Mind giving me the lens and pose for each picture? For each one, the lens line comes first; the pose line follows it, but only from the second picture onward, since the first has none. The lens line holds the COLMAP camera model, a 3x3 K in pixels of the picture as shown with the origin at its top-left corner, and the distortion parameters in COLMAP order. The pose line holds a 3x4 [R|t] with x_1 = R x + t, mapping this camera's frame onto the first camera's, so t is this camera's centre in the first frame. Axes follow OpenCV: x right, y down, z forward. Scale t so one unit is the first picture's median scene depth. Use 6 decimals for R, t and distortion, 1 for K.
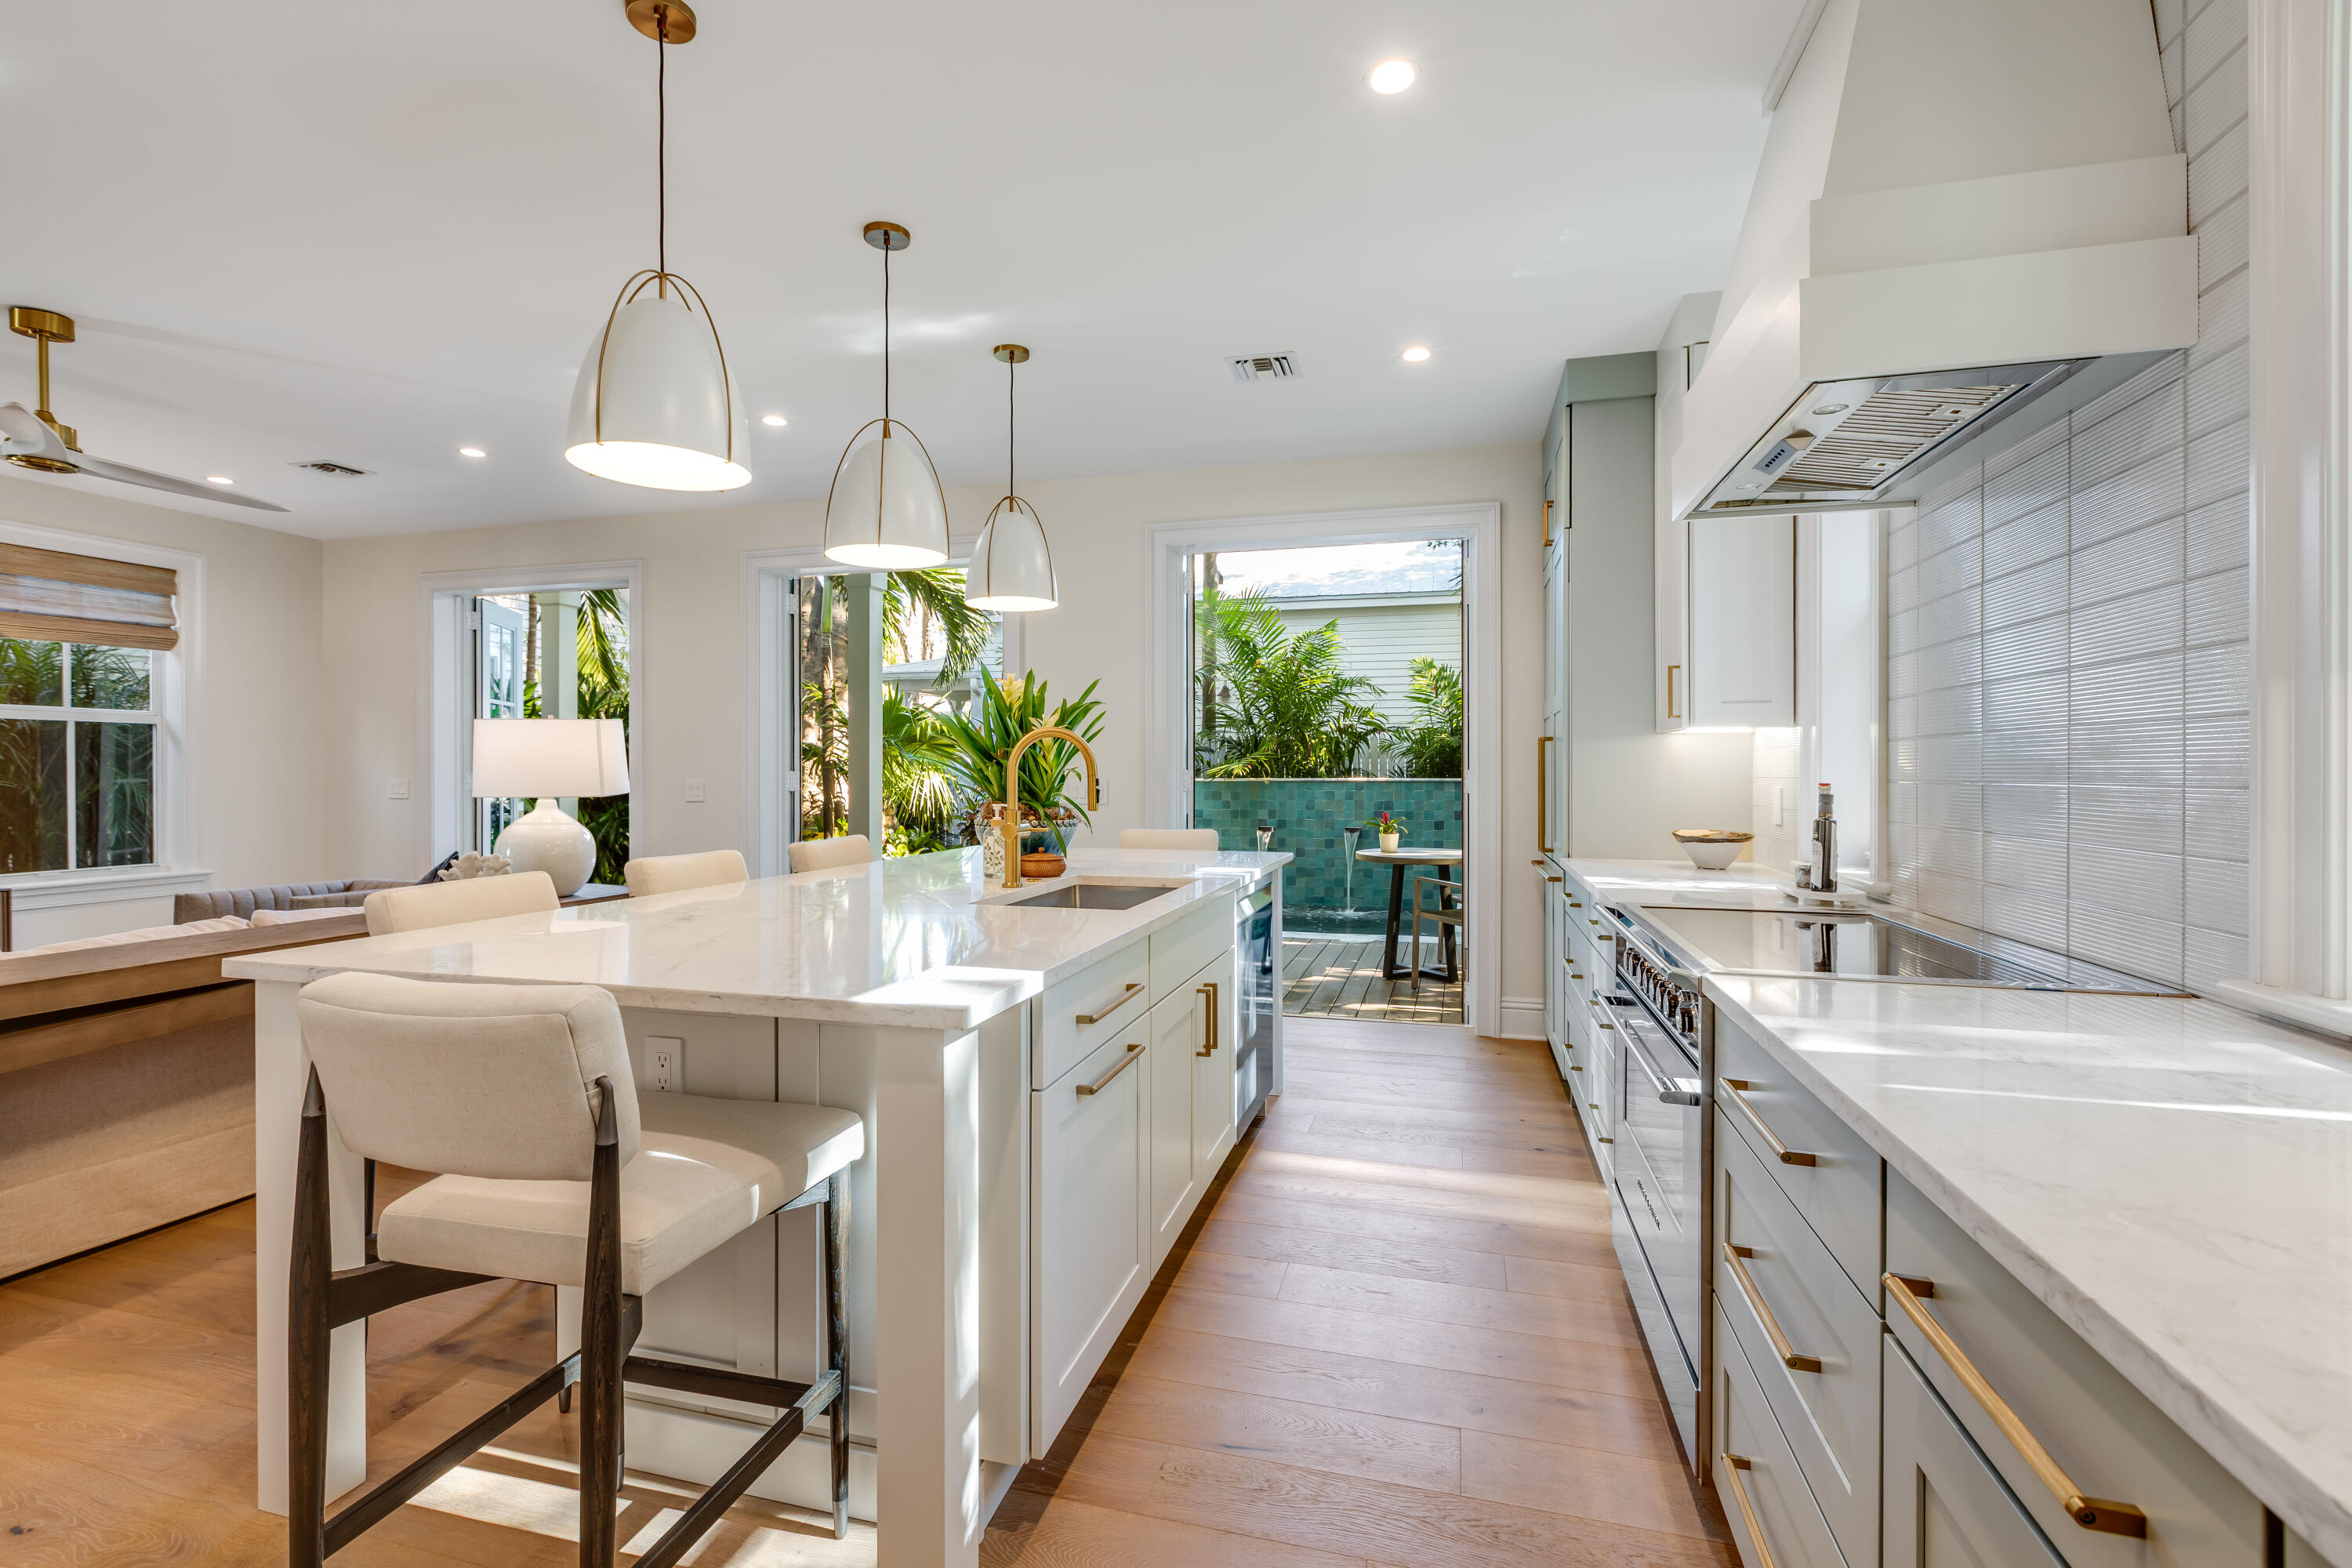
lens RADIAL K [[1042.5, 0, 1172.4], [0, 1042.5, 775.1], [0, 0, 1]] dist [0.000342, -0.000419]
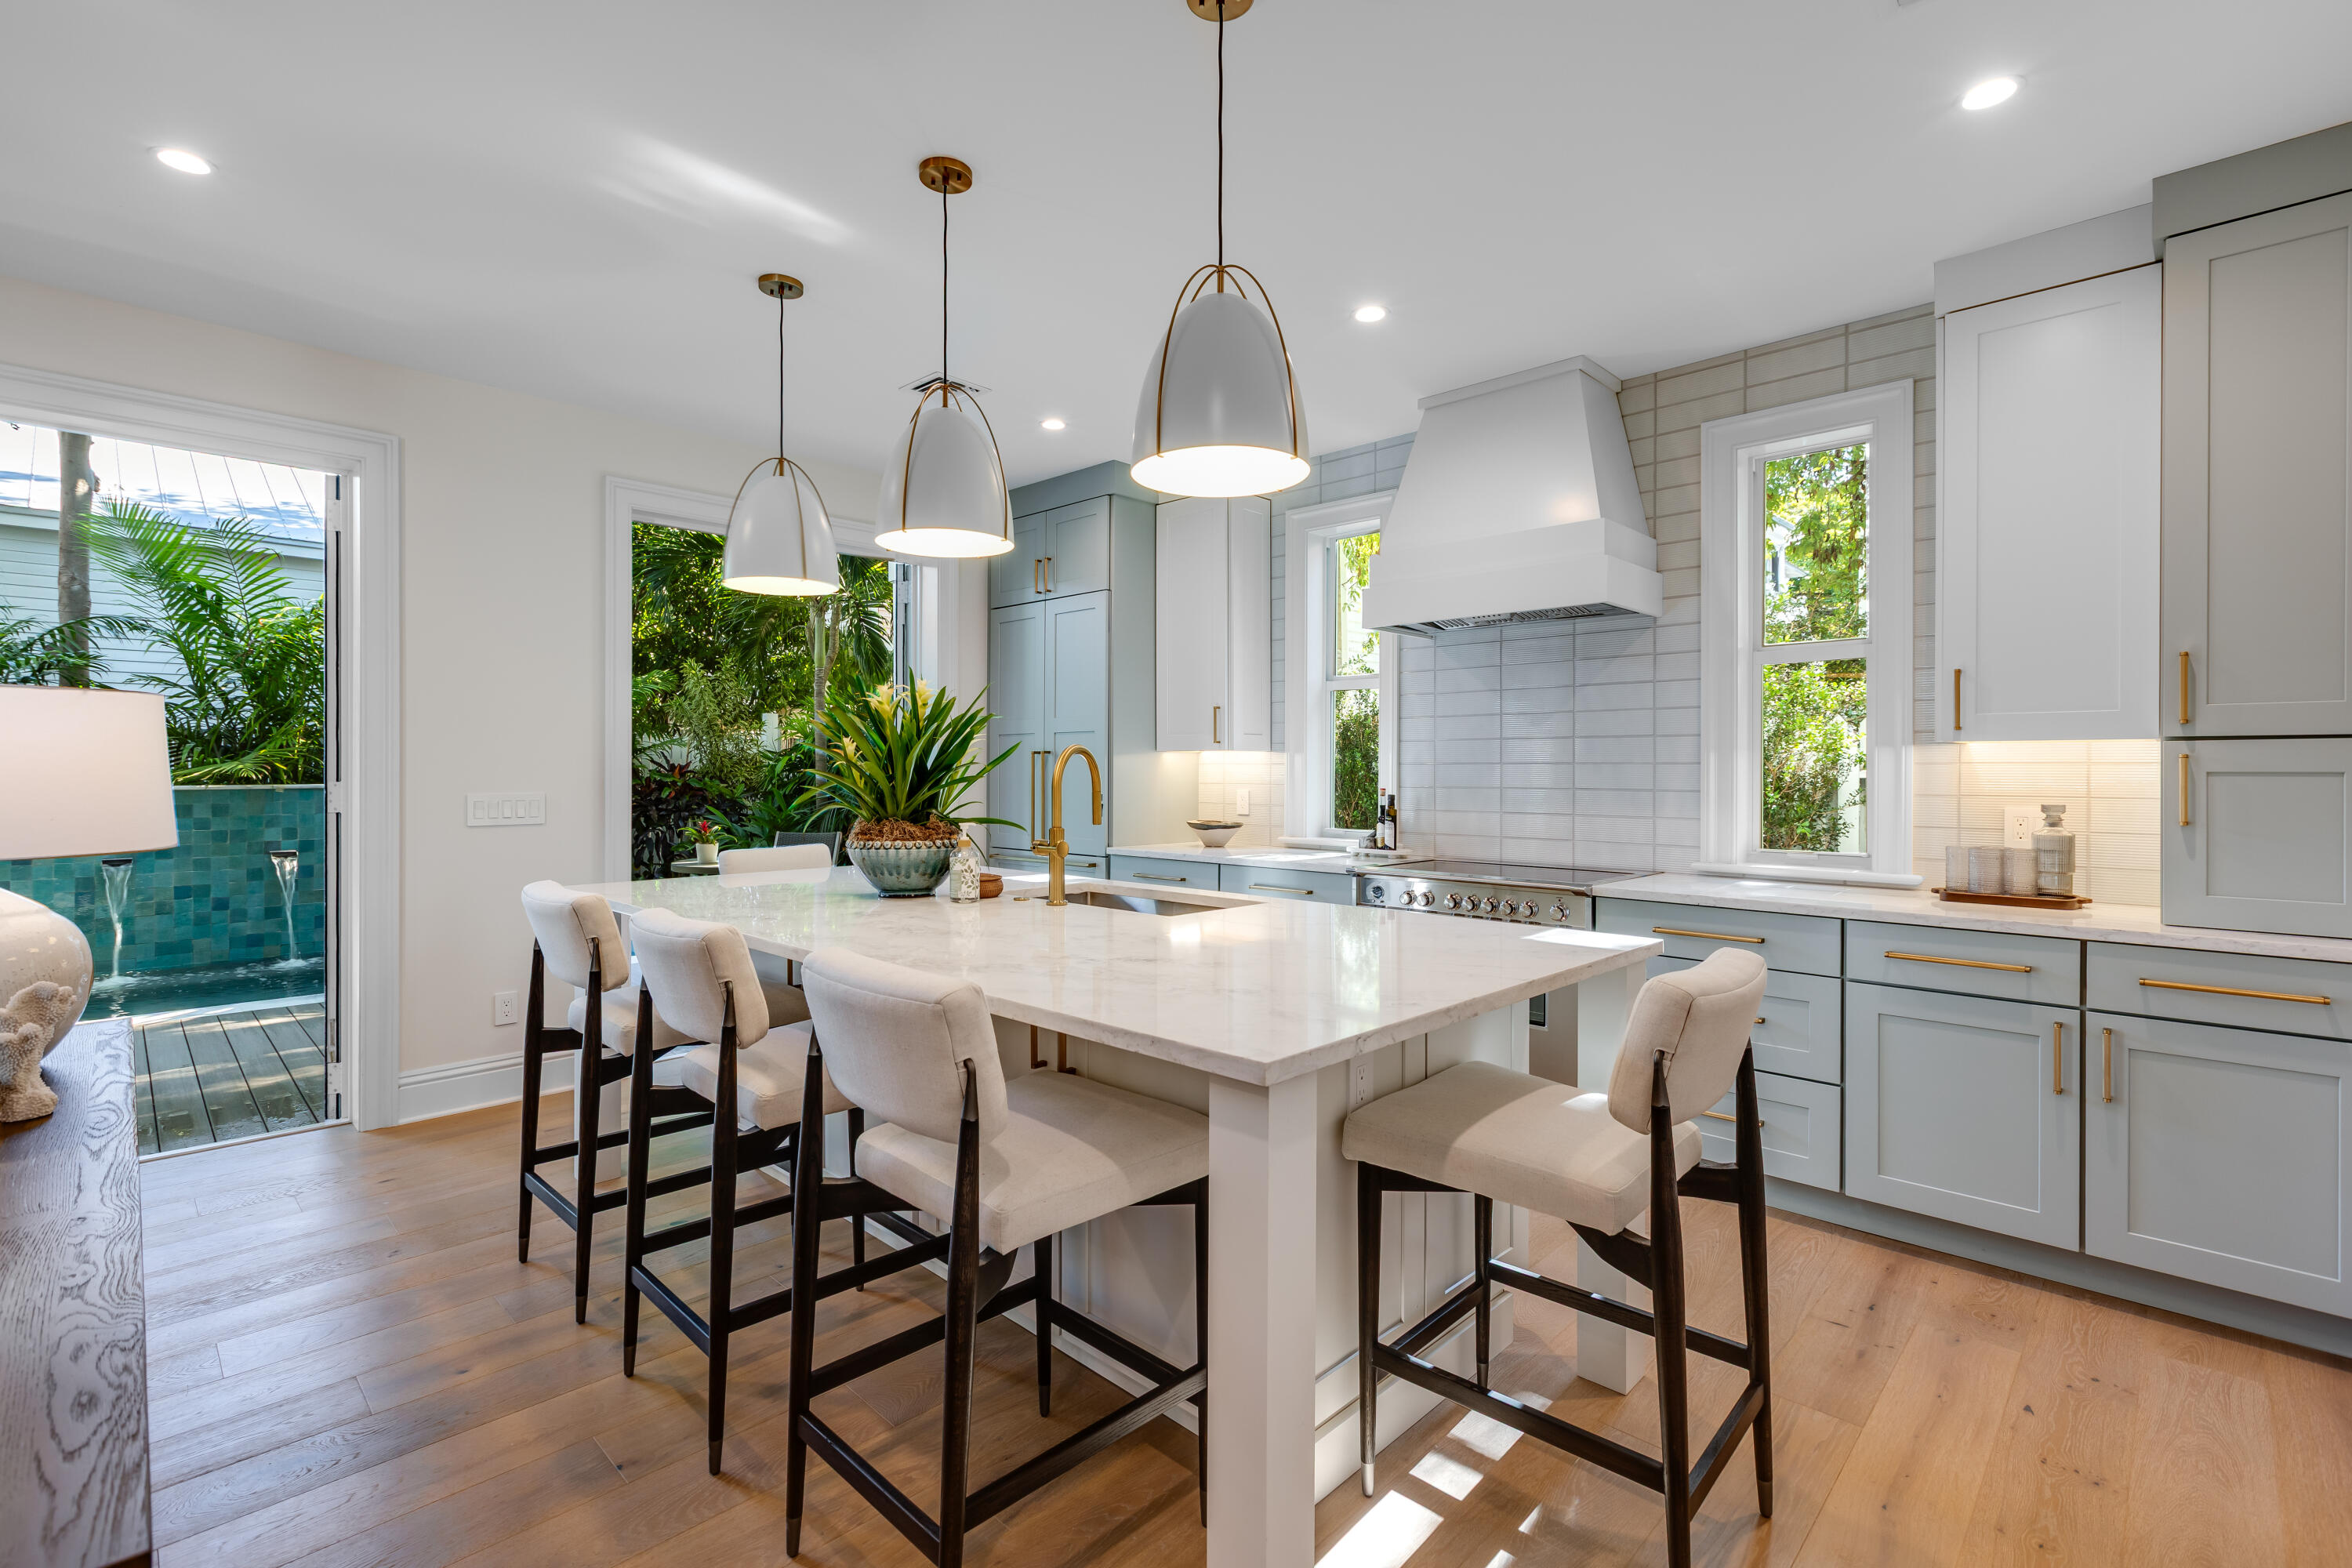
lens RADIAL K [[1042.5, 0, 1172.4], [0, 1042.5, 775.1], [0, 0, 1]] dist [0.000342, -0.000419]
pose [[0.476580, 0.003575, 0.879124, -0.684142], [-0.000280, 0.999992, -0.003914, -0.004696], [-0.879131, 0.001619, 0.476577, 0.278559]]
